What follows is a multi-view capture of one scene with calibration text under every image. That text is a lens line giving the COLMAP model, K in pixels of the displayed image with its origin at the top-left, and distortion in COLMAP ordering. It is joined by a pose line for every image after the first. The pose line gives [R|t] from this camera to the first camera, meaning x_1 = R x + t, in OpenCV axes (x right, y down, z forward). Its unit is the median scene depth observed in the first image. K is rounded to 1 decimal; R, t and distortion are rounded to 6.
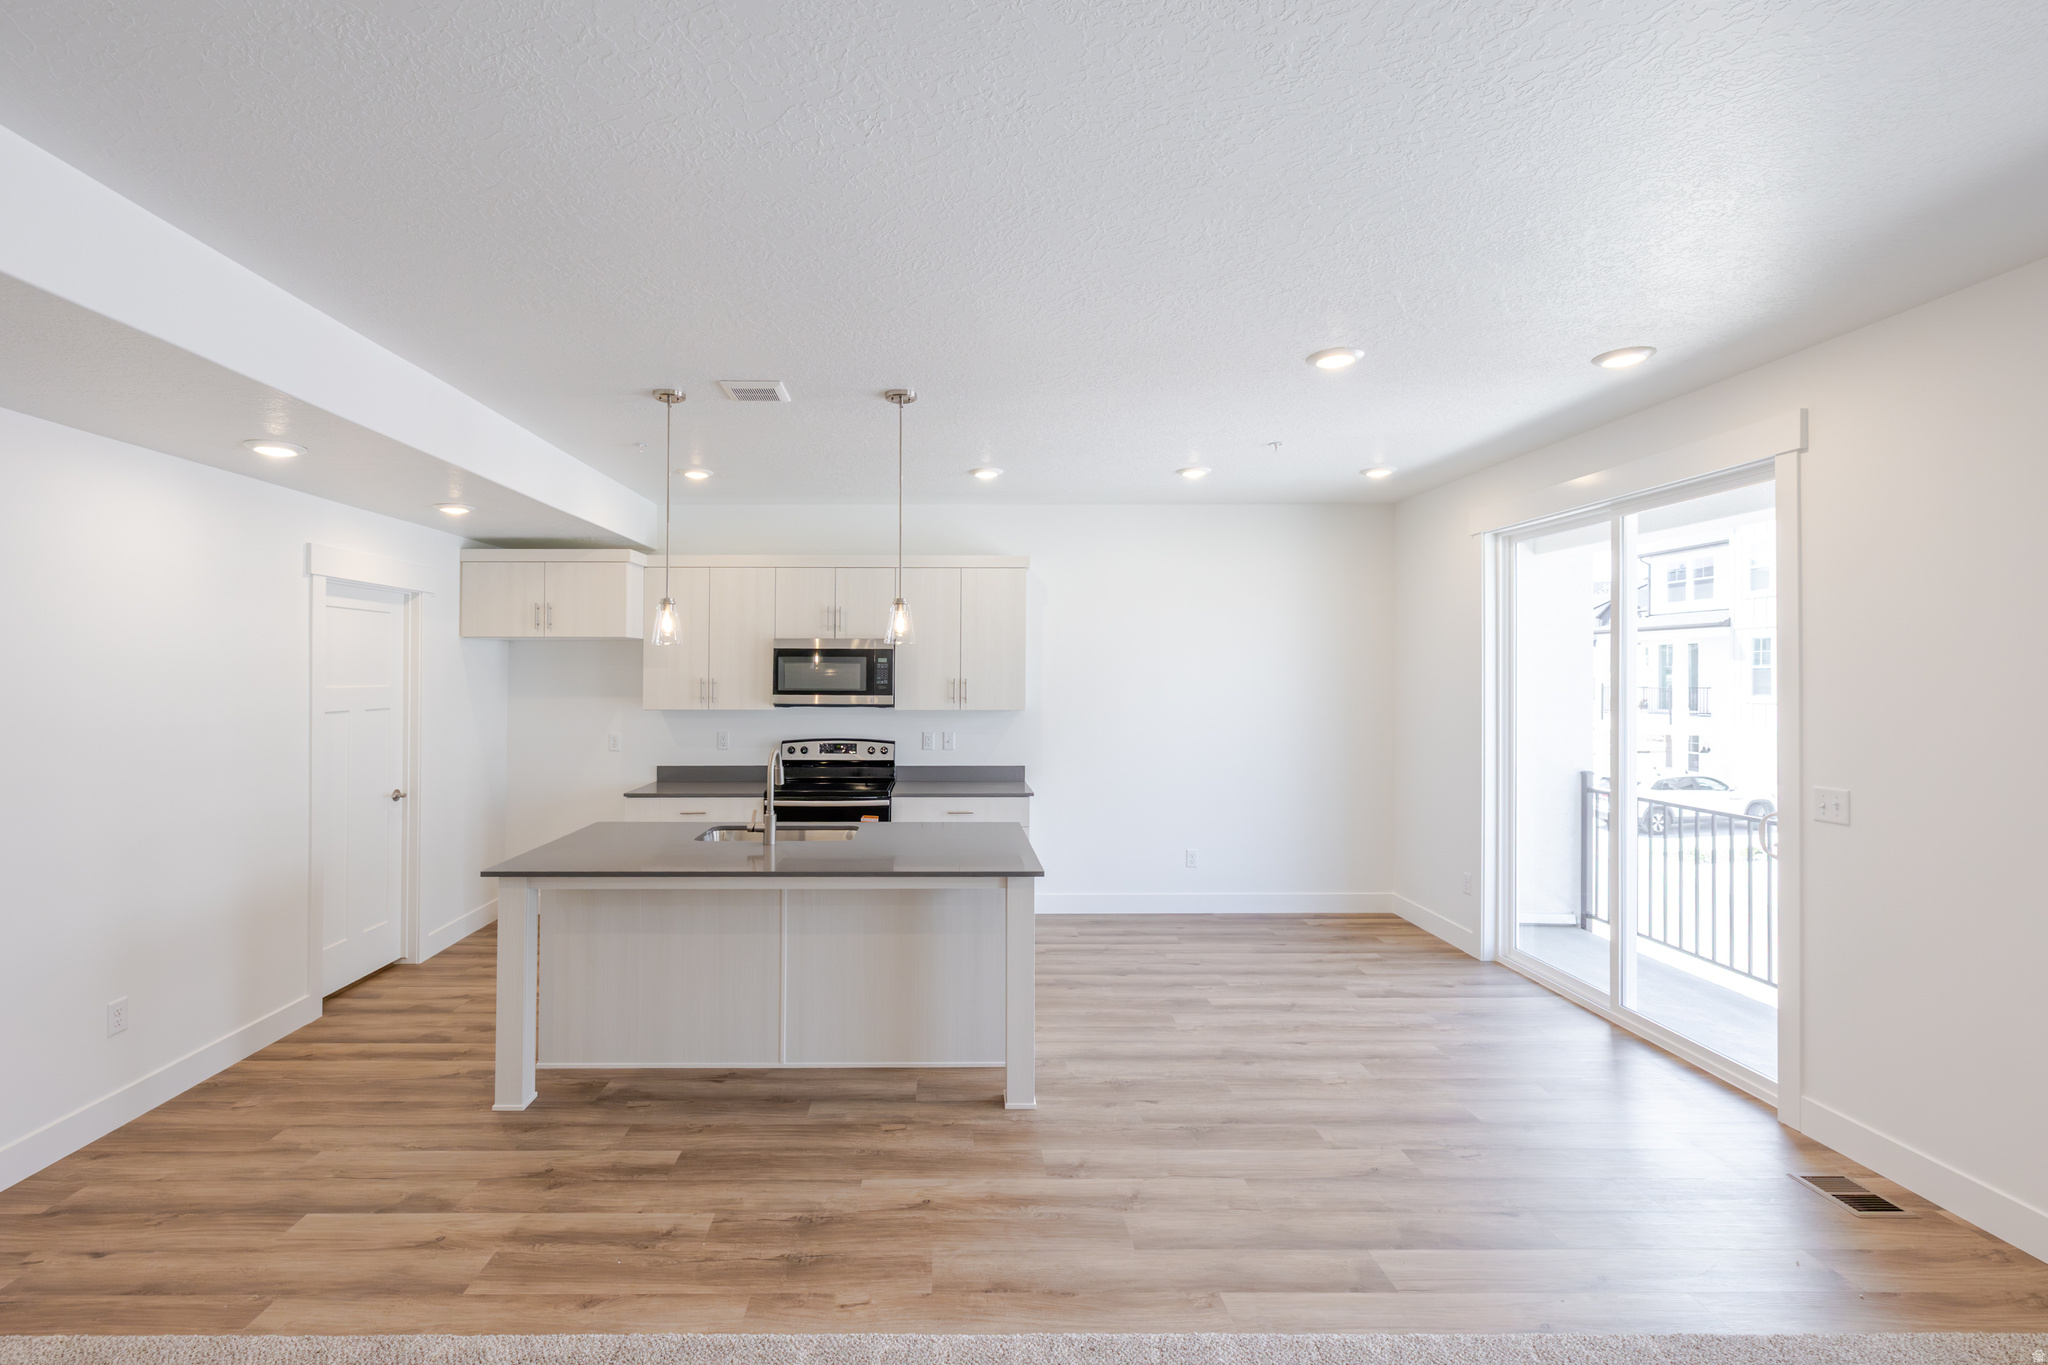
lens RADIAL K [[888.9, 0, 954.9], [0, 888.9, 658.8], [0, 0, 1]] dist [0.008342, -0.001932]
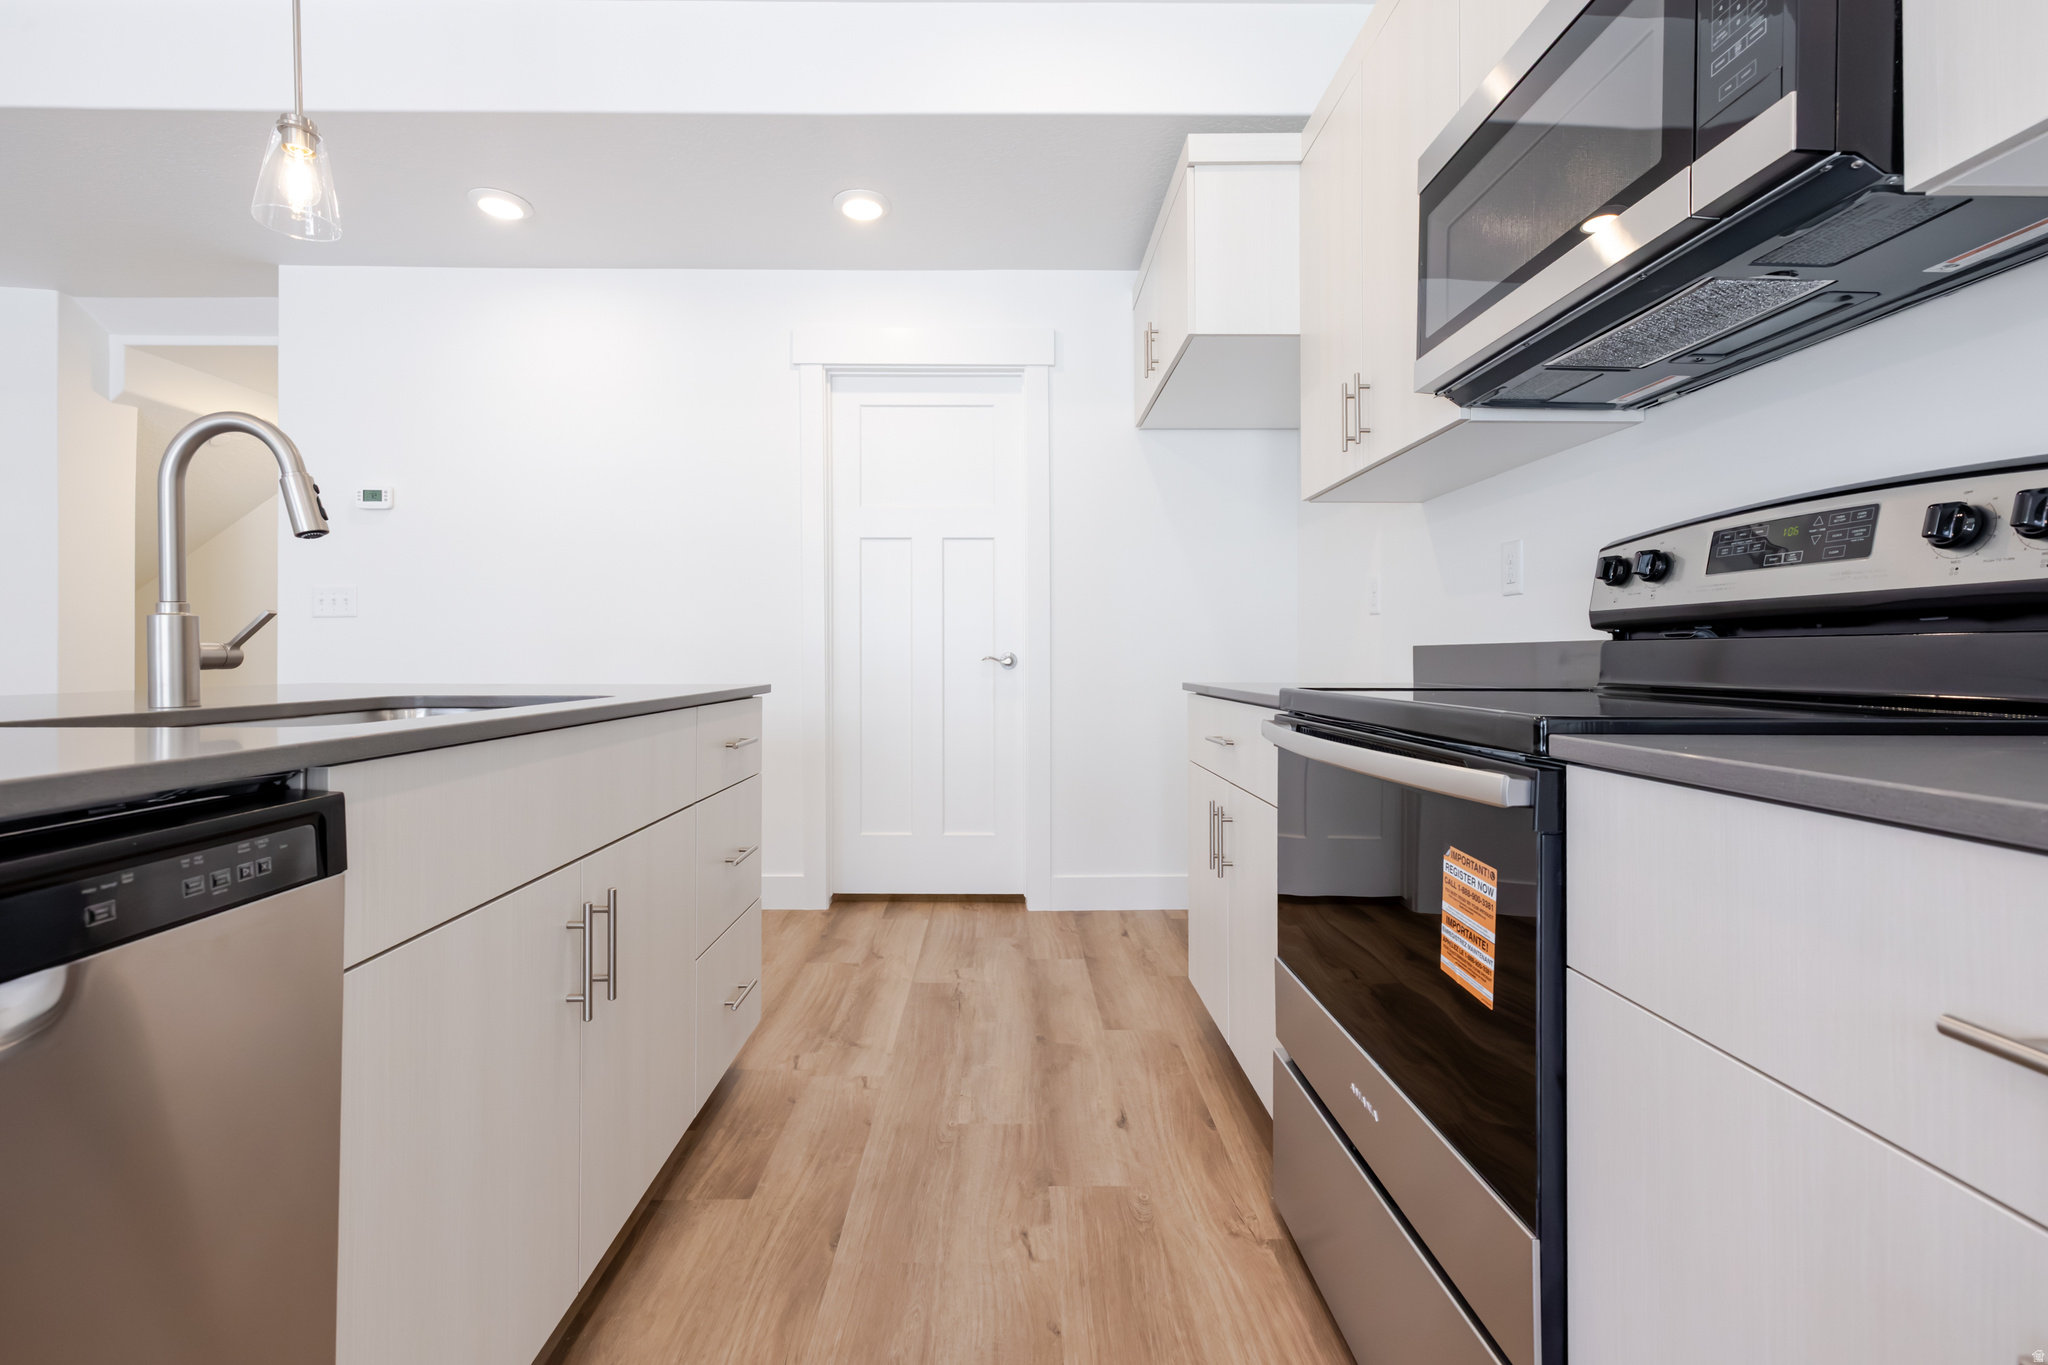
lens RADIAL K [[888.9, 0, 1021.2], [0, 888.9, 666.6], [0, 0, 1]] dist [0.008342, -0.001932]
pose [[0.010017, 0.009246, -0.999907, 0.099037], [0.015996, 0.999828, 0.009405, 0.181183], [0.999822, -0.016089, 0.009867, 1.205376]]
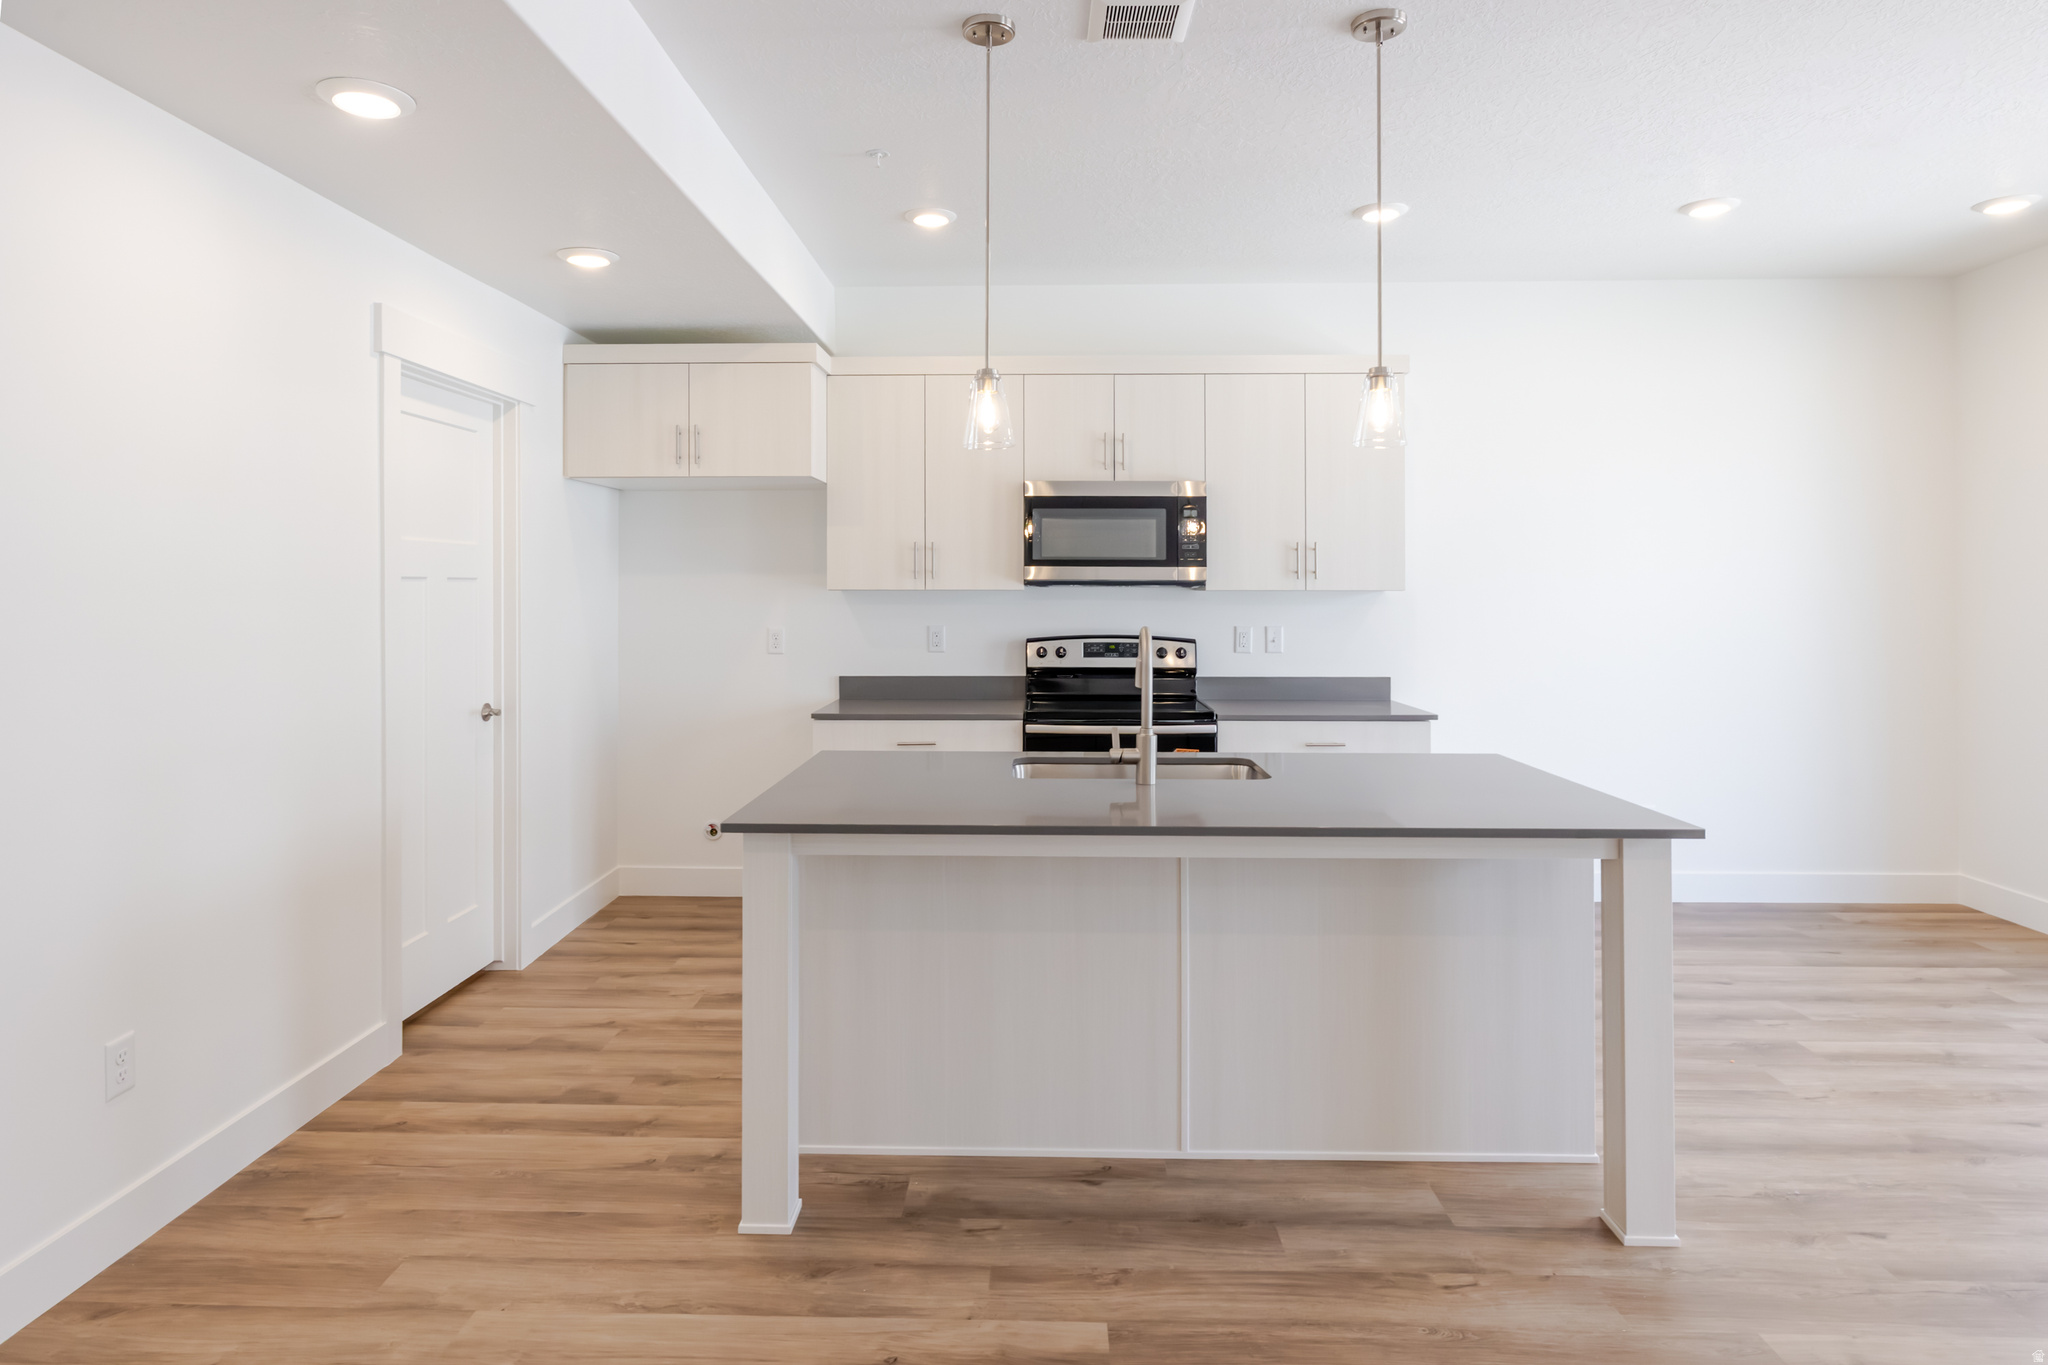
lens RADIAL K [[1149.1, 0, 1023.3], [0, 1149.1, 576.7], [0, 0, 1]] dist [0.004179, -0.002023]
pose [[0.999489, -0.001912, -0.031898, -0.247027], [0.002164, 0.999967, 0.007865, 0.057397], [0.031882, -0.007930, 0.999460, 0.206681]]
